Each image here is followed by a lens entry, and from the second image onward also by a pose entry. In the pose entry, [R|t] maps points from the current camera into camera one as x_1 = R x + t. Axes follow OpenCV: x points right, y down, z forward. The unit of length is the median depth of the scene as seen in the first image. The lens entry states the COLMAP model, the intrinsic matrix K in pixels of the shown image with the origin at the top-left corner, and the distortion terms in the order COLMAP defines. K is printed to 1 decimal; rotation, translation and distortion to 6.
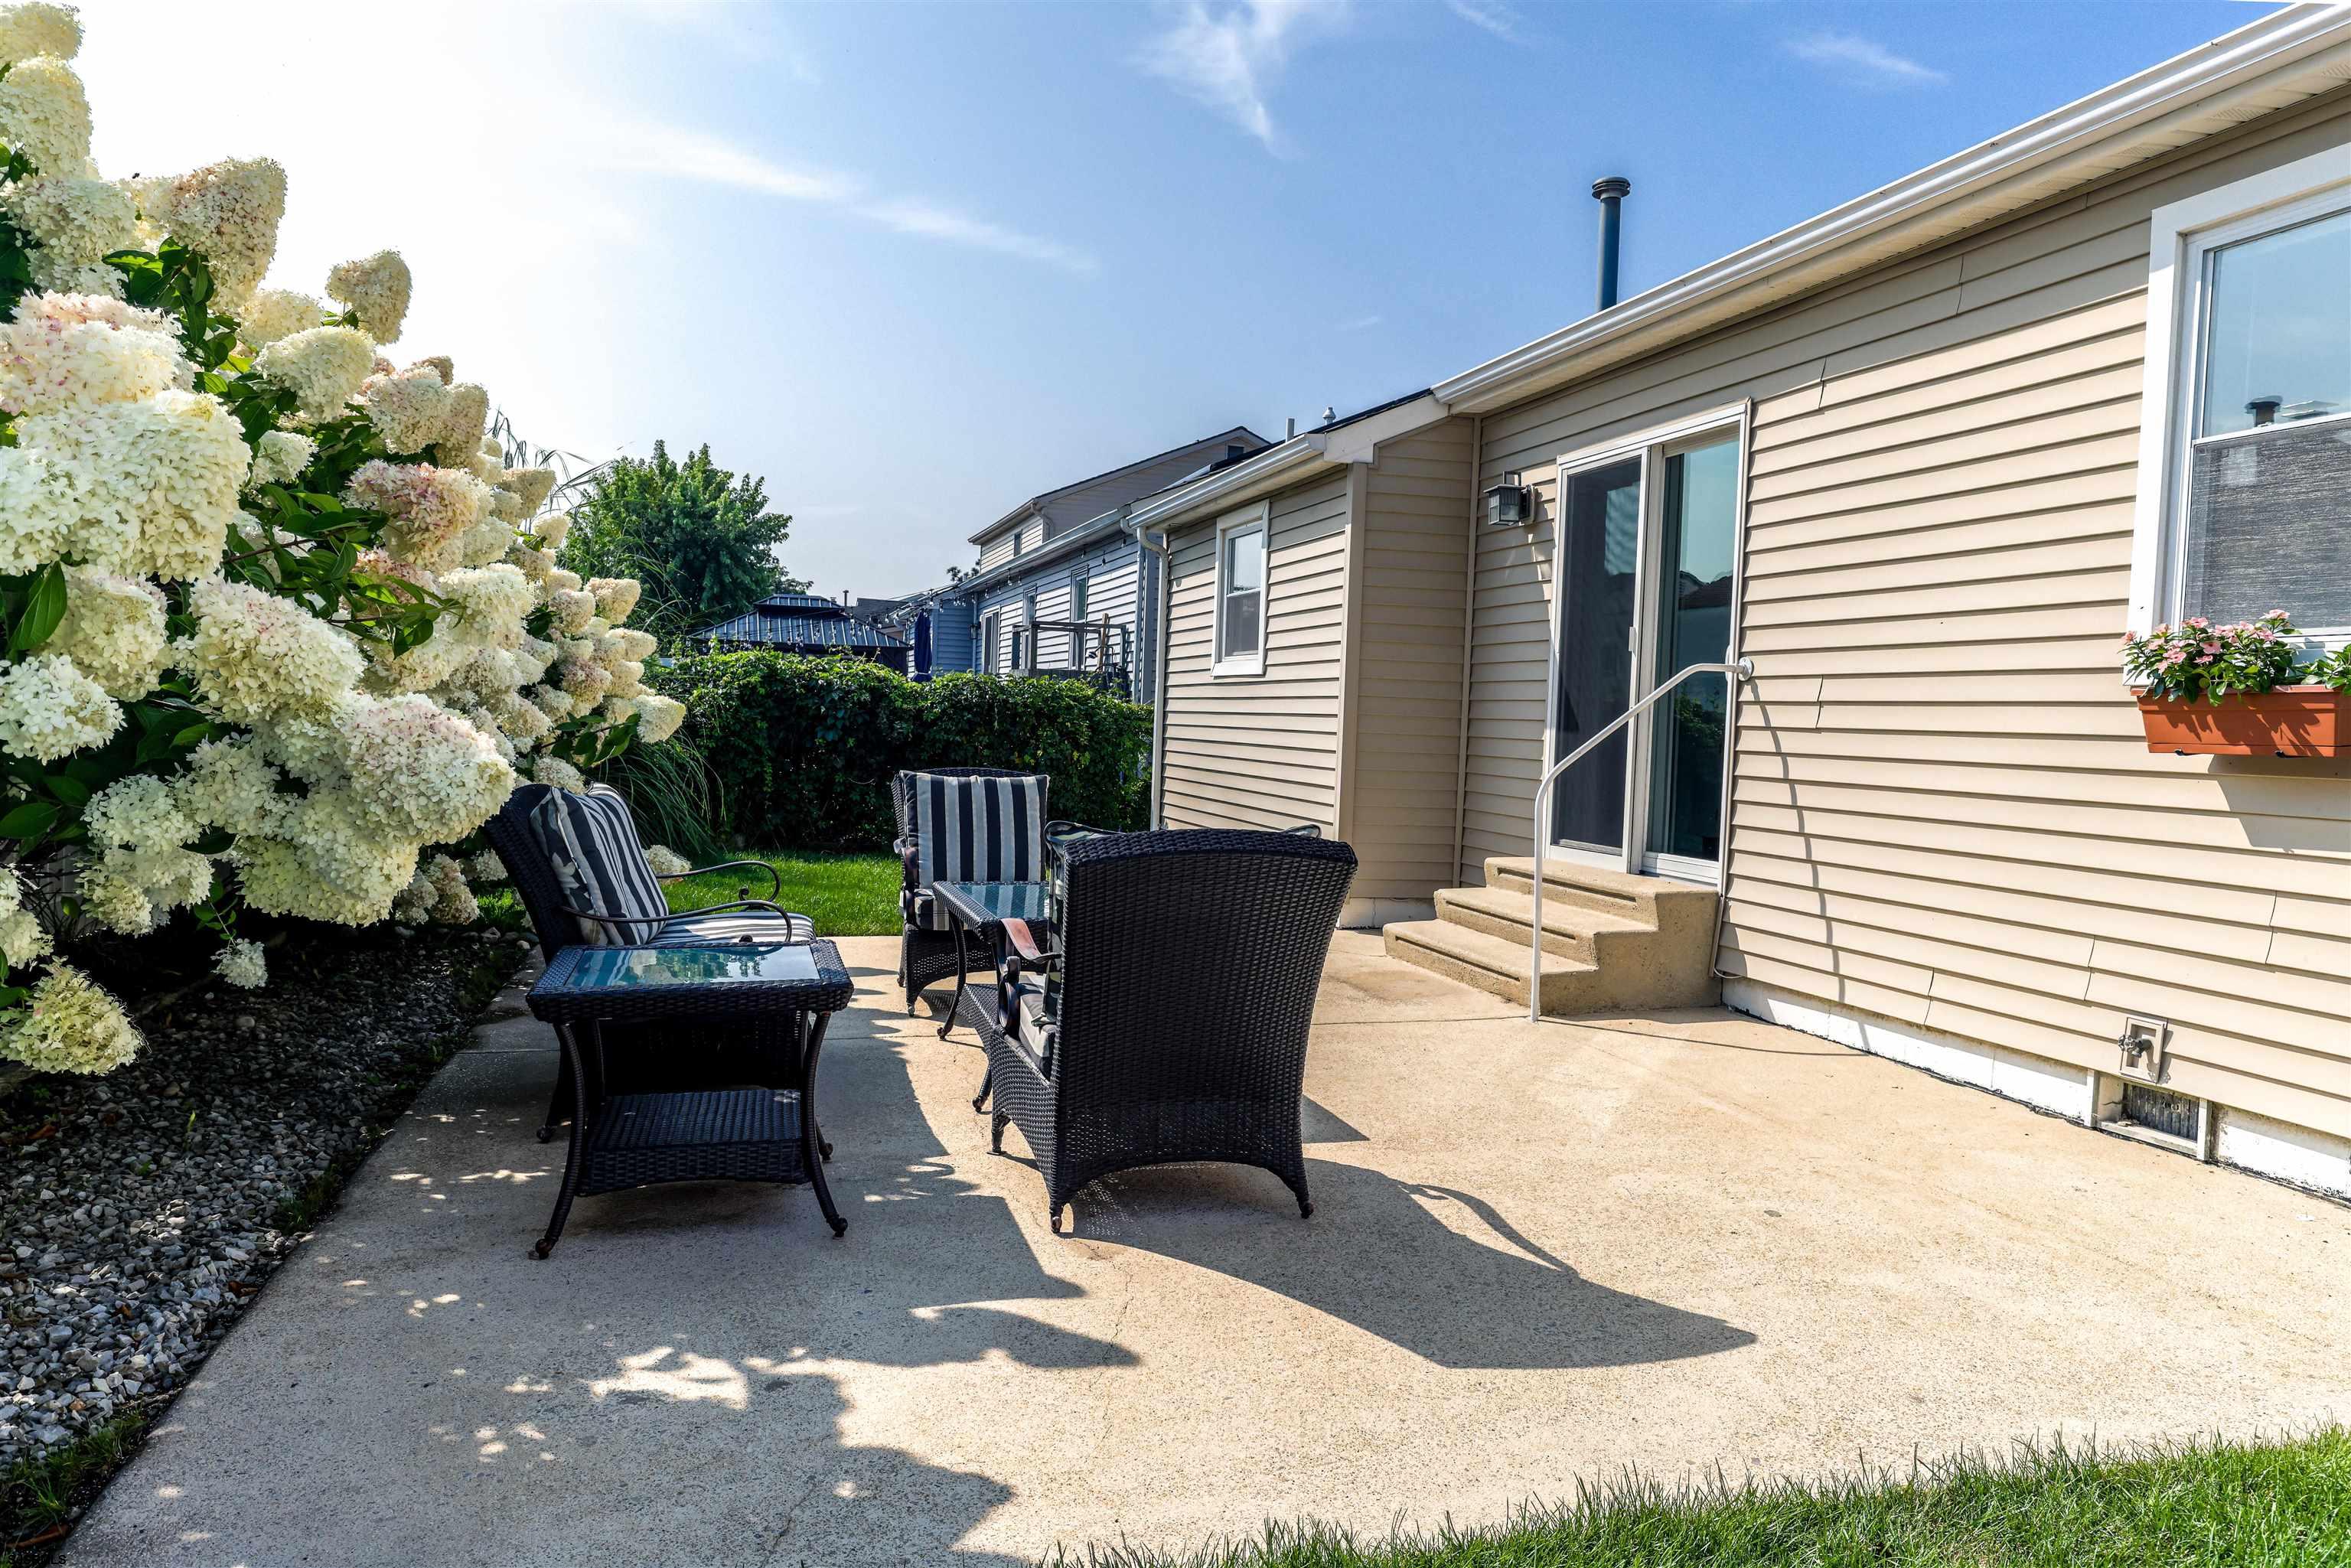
lens RADIAL K [[1576.4, 0, 1170.6], [0, 1576.4, 791.4], [0, 0, 1]] dist [0.001633, 0.000398]
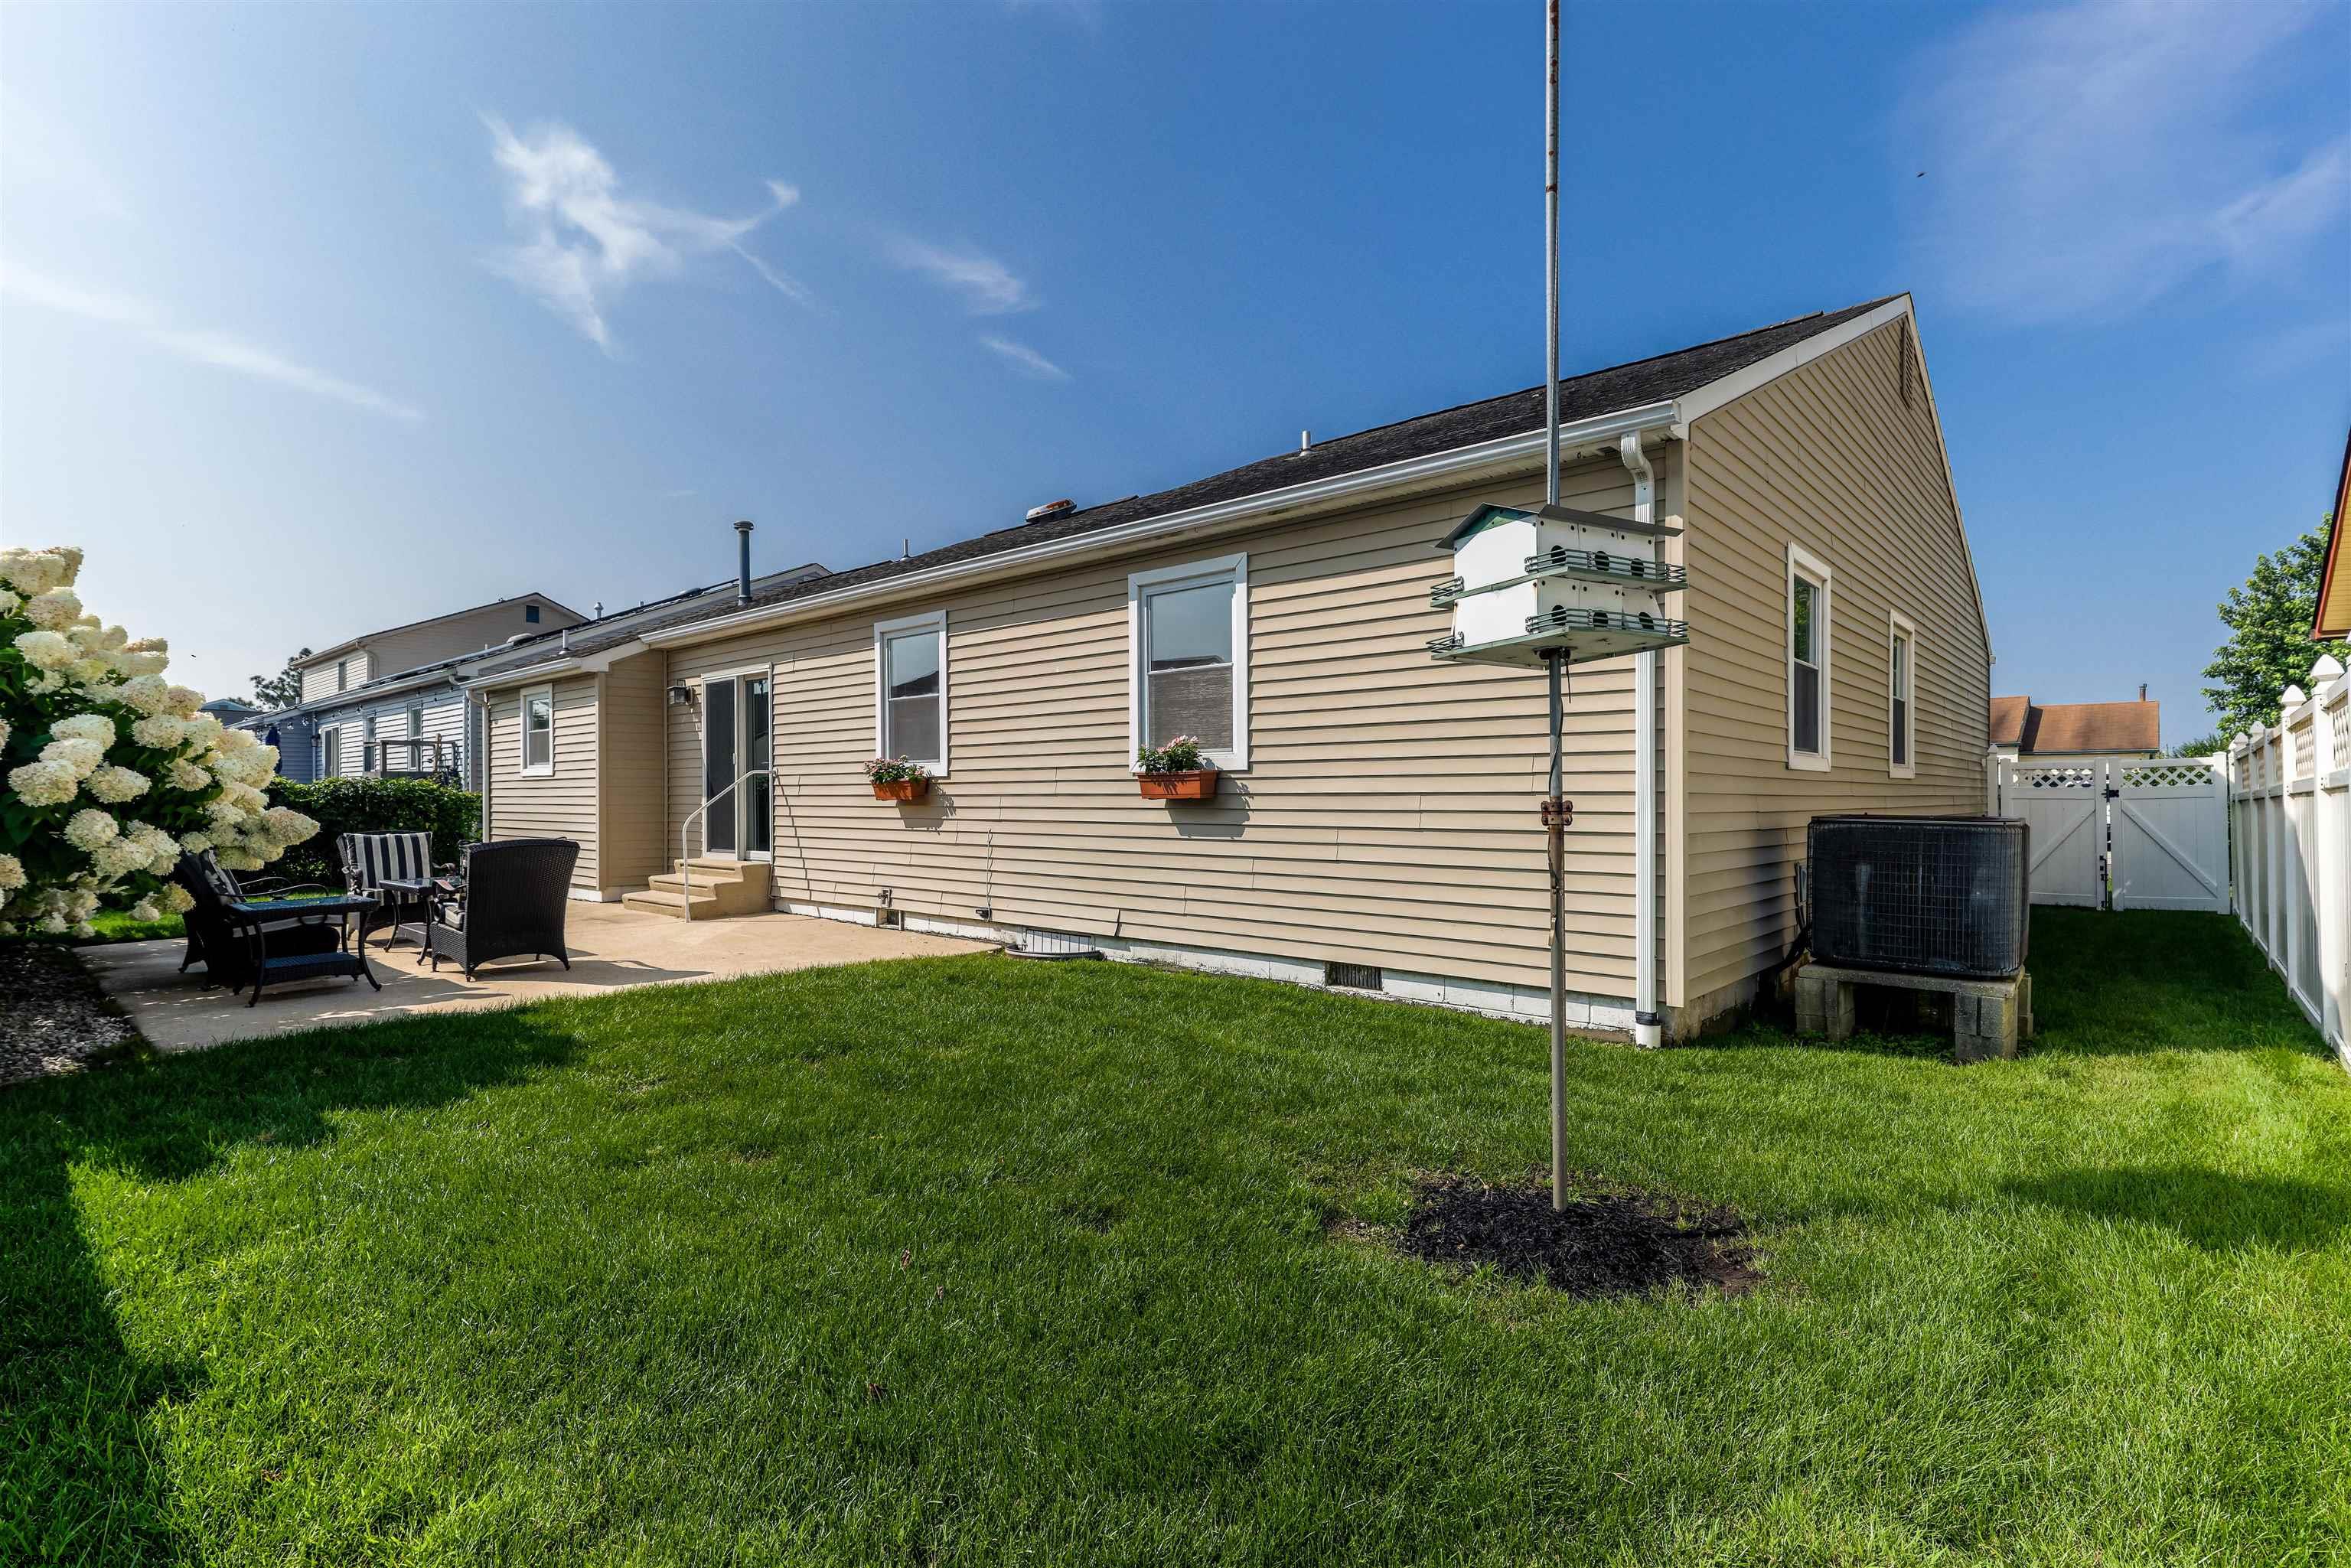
lens RADIAL K [[1098.3, 0, 1187.3], [0, 1098.3, 789.7], [0, 0, 1]] dist [0.003728, -0.000889]
pose [[0.840967, -0.038324, 0.539728, -0.021299], [0.060004, 0.997942, -0.022634, 0.028138], [-0.537749, 0.051420, 0.841535, -0.803404]]
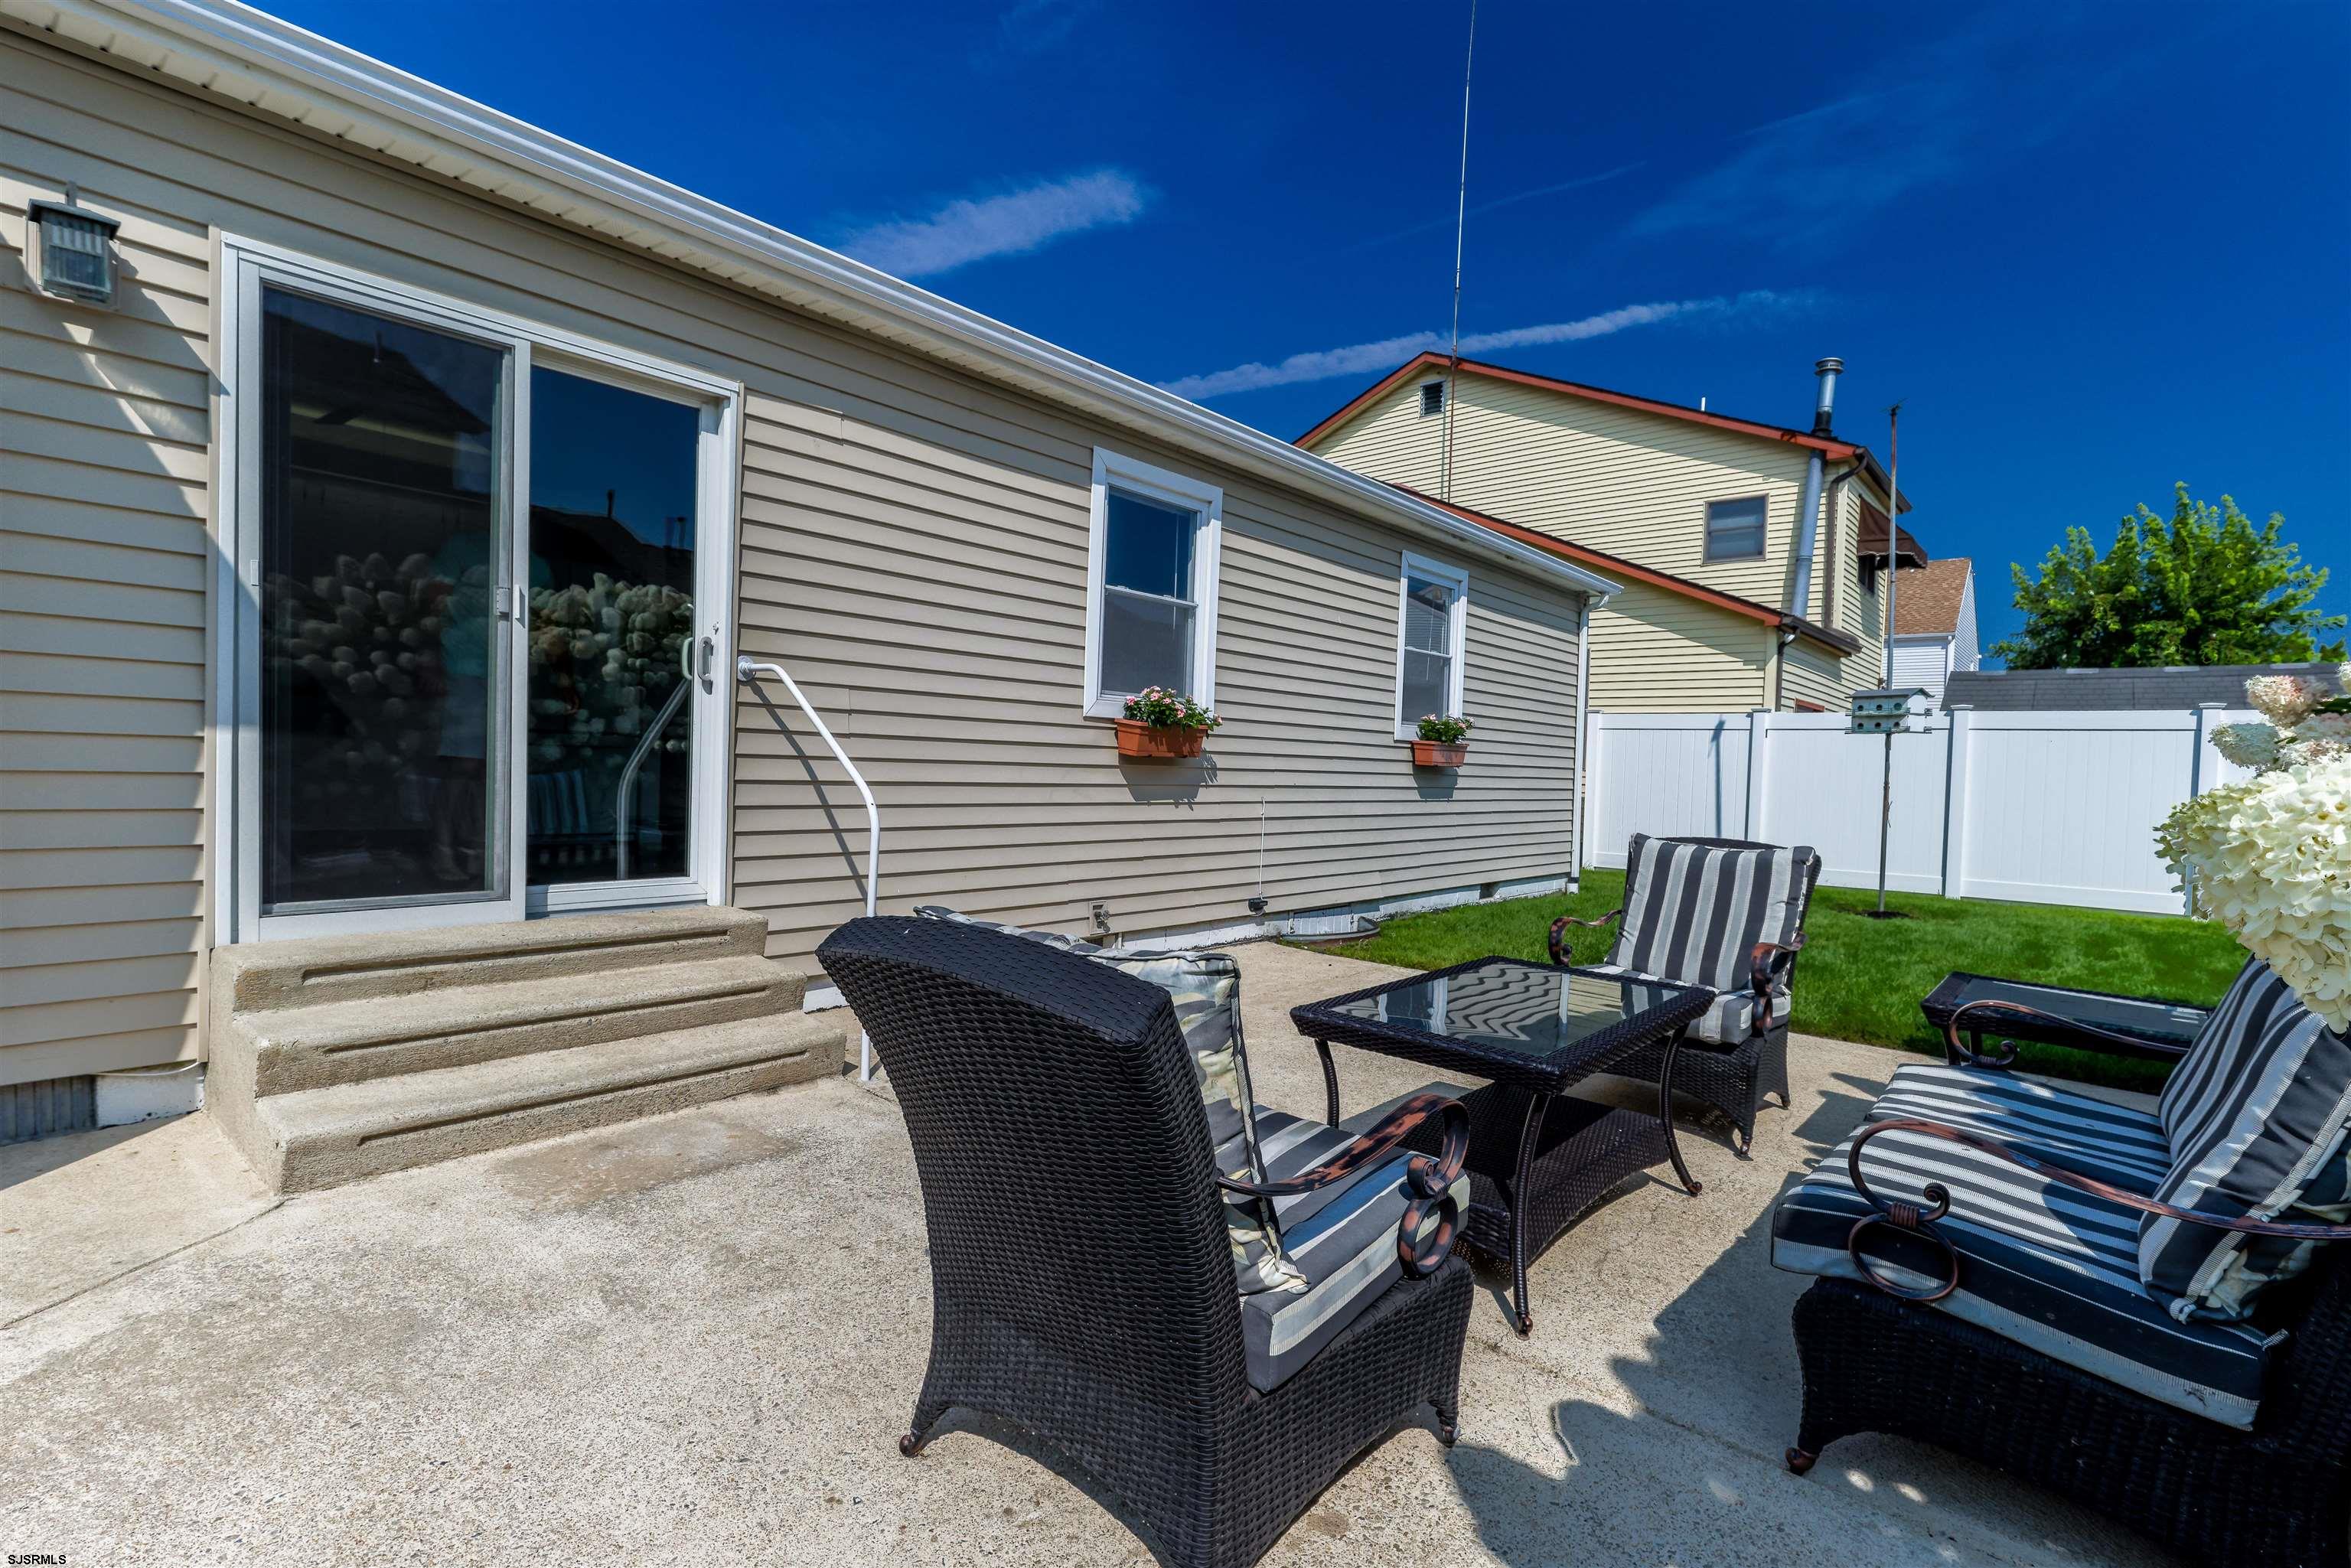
lens RADIAL K [[1098.3, 0, 1187.3], [0, 1098.3, 789.7], [0, 0, 1]] dist [0.003728, -0.000889]
pose [[-0.551102, -0.078804, 0.830709, -0.349977], [-0.017743, 0.996412, 0.082753, -0.065642], [-0.834249, 0.030866, -0.550523, 1.165420]]
